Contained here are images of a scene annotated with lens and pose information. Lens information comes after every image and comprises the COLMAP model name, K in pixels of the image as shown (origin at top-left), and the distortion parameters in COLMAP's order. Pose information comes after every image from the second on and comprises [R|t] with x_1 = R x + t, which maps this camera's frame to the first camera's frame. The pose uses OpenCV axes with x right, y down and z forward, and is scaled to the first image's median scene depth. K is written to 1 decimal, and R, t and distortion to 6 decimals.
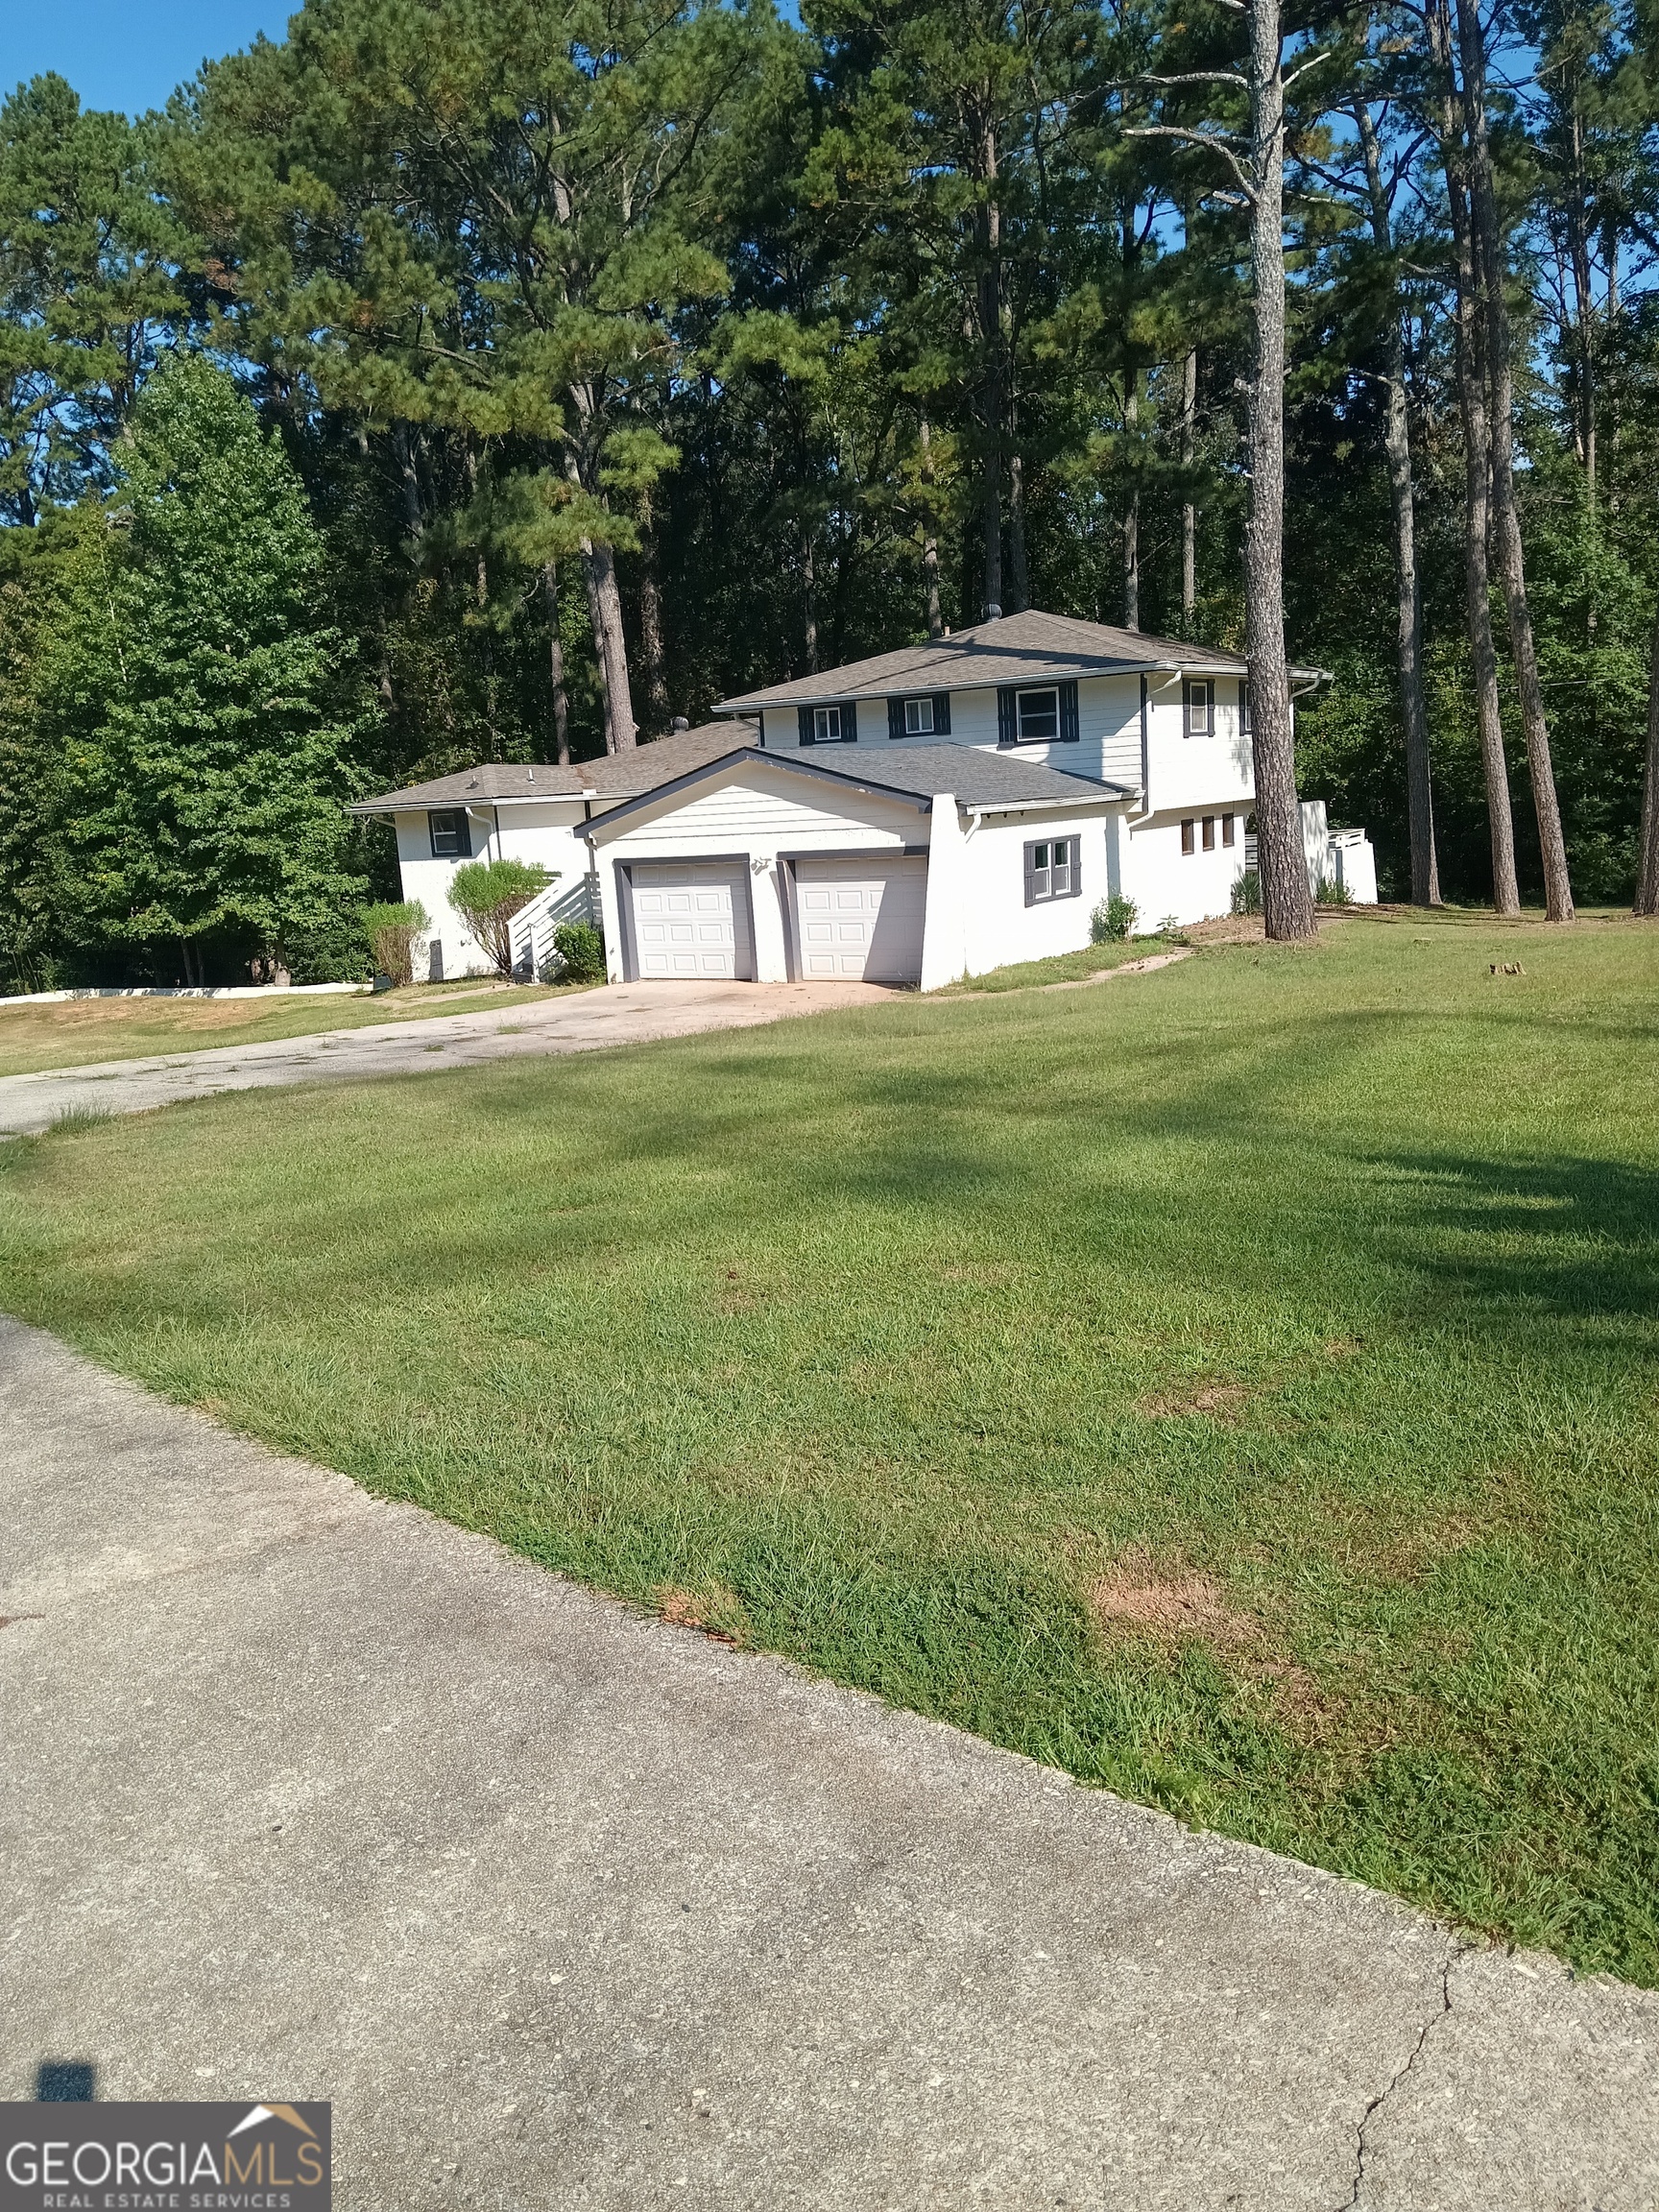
lens RADIAL K [[1674.9, 0, 829.5], [0, 1674.9, 1106.0], [0, 0, 1]] dist [0.010982, -0.056938]
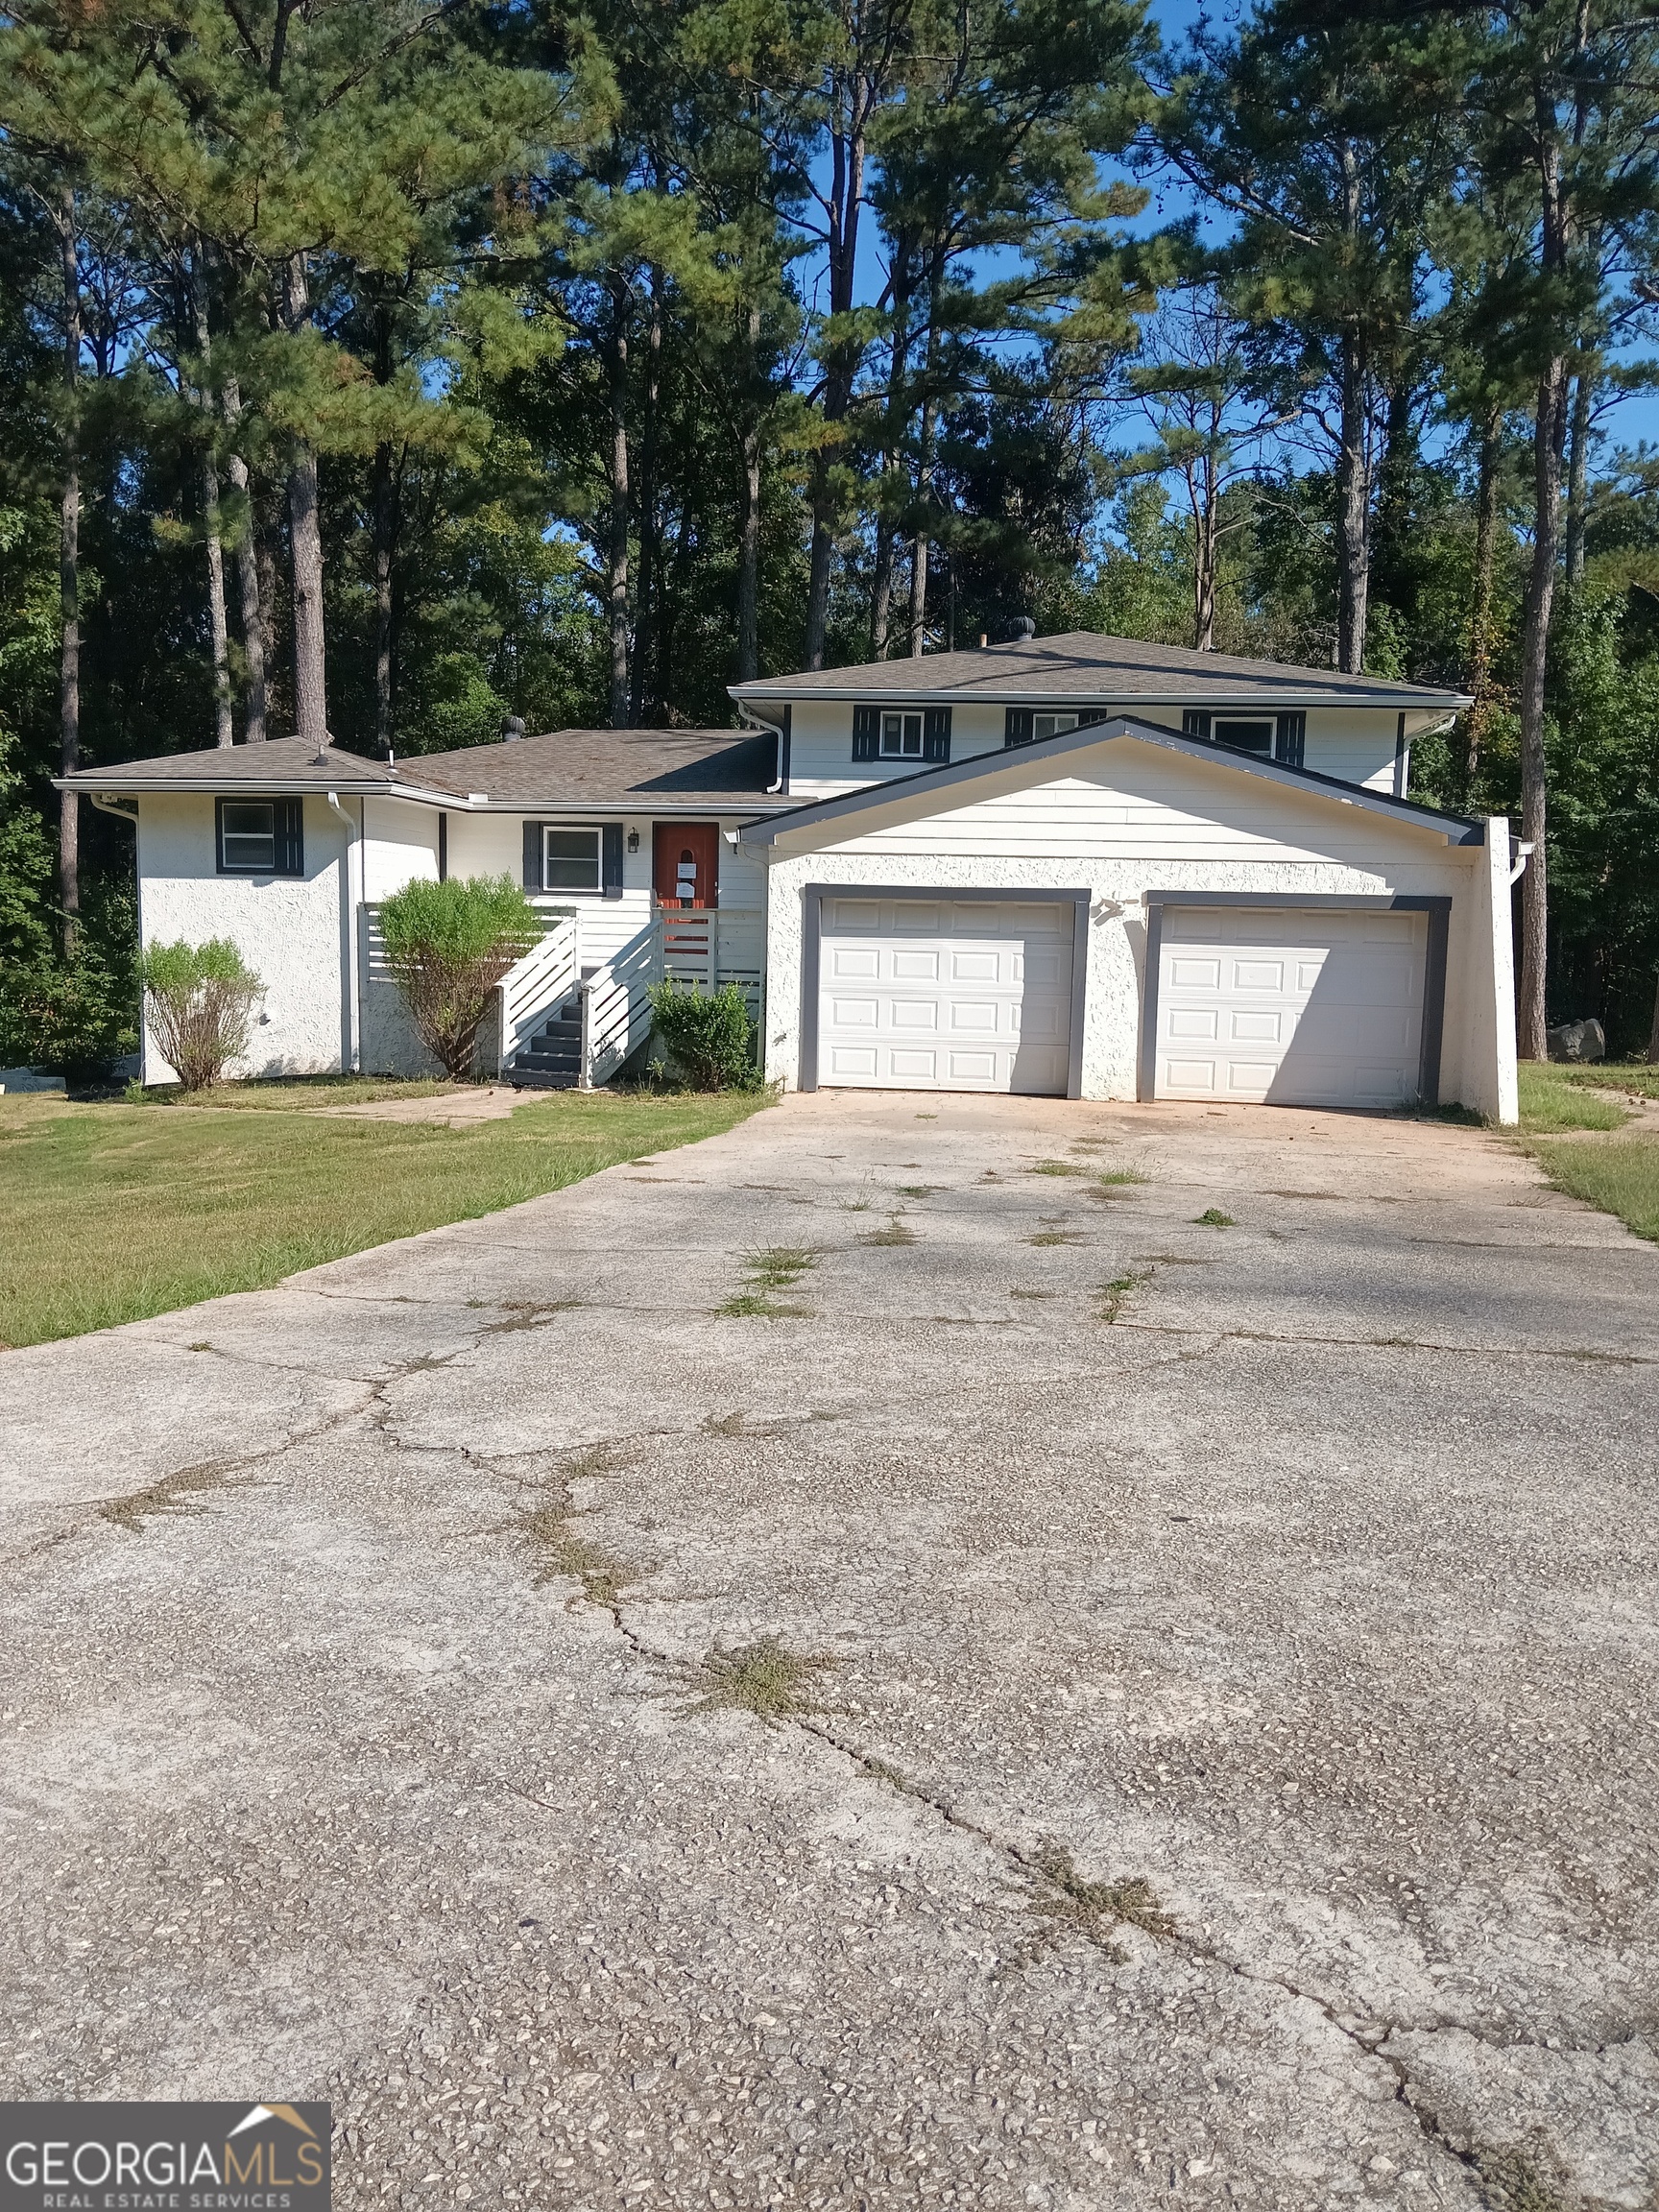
lens RADIAL K [[1674.9, 0, 829.5], [0, 1674.9, 1106.0], [0, 0, 1]] dist [0.010982, -0.056938]
pose [[0.891521, 0.038720, 0.451322, -0.392262], [0.002106, 0.995975, -0.089608, -0.016254], [-0.452975, 0.080838, 0.887851, 0.485214]]
